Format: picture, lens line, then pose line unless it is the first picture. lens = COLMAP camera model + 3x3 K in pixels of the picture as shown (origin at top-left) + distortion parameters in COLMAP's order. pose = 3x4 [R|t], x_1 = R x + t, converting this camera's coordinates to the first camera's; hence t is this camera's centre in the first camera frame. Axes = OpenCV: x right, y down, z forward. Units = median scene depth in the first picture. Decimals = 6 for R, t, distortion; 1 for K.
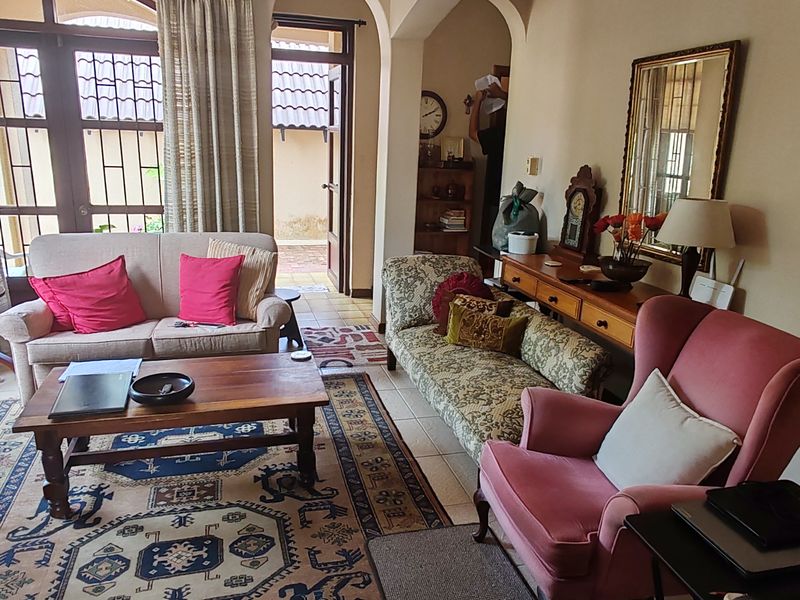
lens RADIAL K [[608.9, 0, 401.7], [0, 608.9, 303.5], [0, 0, 1]] dist [-0.005103, 0.004240]
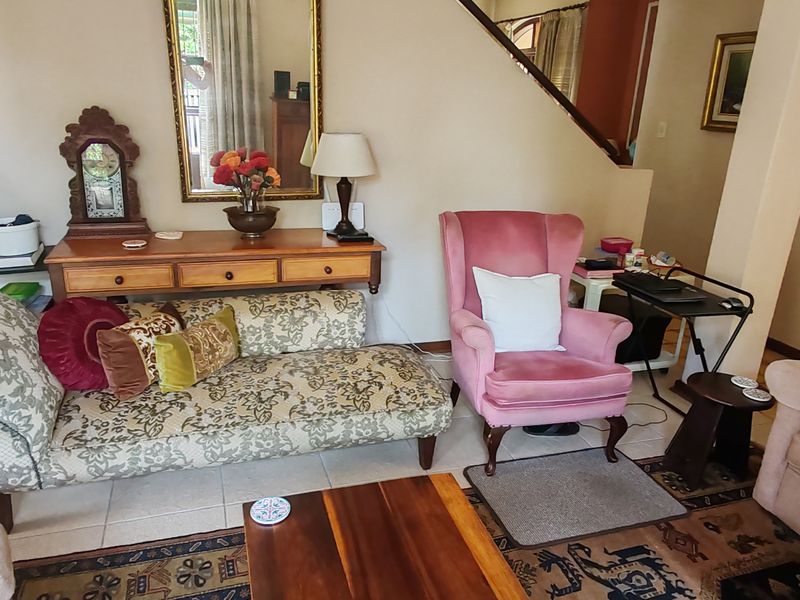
lens RADIAL K [[608.9, 0, 401.7], [0, 608.9, 303.5], [0, 0, 1]] dist [-0.005103, 0.004240]
pose [[-0.030889, -0.364863, 0.930549, -0.547536], [0.228536, 0.903753, 0.361943, -0.220883], [-0.973045, 0.223844, 0.055468, 0.745511]]
